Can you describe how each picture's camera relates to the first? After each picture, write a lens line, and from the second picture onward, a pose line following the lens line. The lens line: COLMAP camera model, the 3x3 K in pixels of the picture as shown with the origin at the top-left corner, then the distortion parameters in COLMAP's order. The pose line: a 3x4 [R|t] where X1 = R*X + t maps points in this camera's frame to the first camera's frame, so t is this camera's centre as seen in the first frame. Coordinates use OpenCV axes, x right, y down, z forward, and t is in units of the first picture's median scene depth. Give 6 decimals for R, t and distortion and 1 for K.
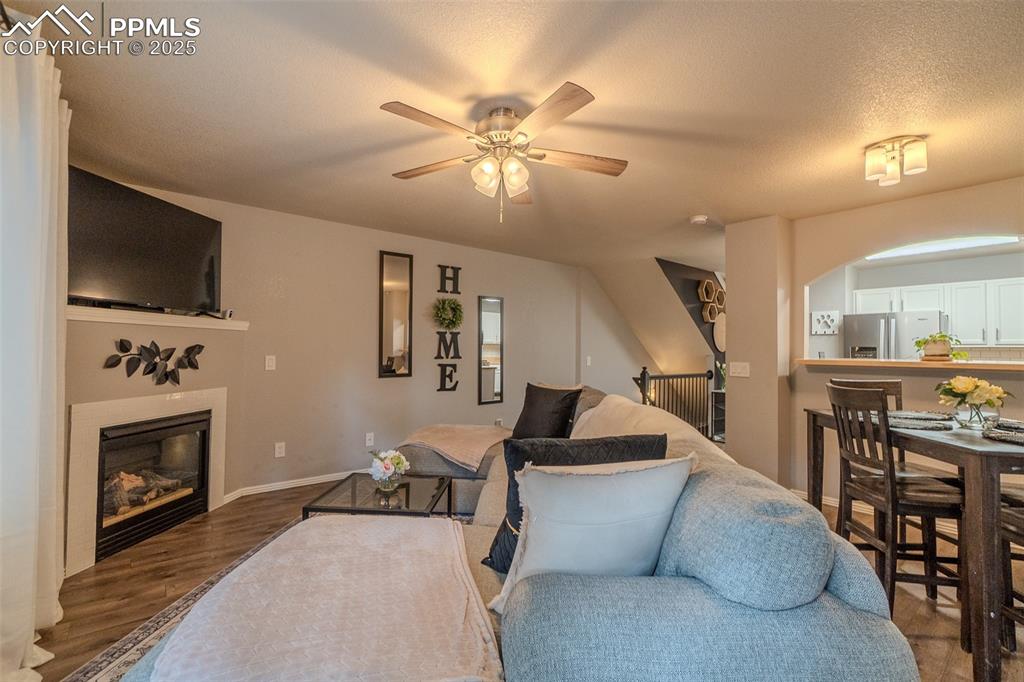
lens RADIAL K [[443.1, 0, 508.5], [0, 443.1, 339.1], [0, 0, 1]] dist [-0.003408, 0.002599]
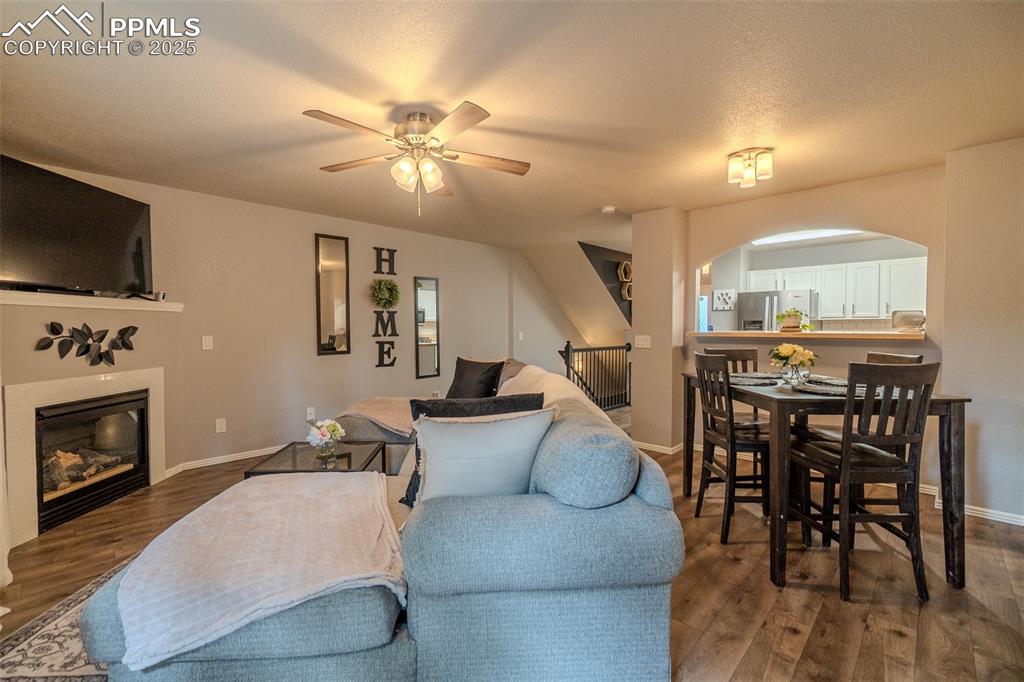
lens RADIAL K [[443.1, 0, 511.9], [0, 443.1, 336.8], [0, 0, 1]] dist [-0.003408, 0.002599]
pose [[0.993691, -0.015627, 0.111057, 0.074868], [0.010229, 0.998746, 0.049009, -0.005315], [-0.111684, -0.047563, 0.992605, -0.144124]]
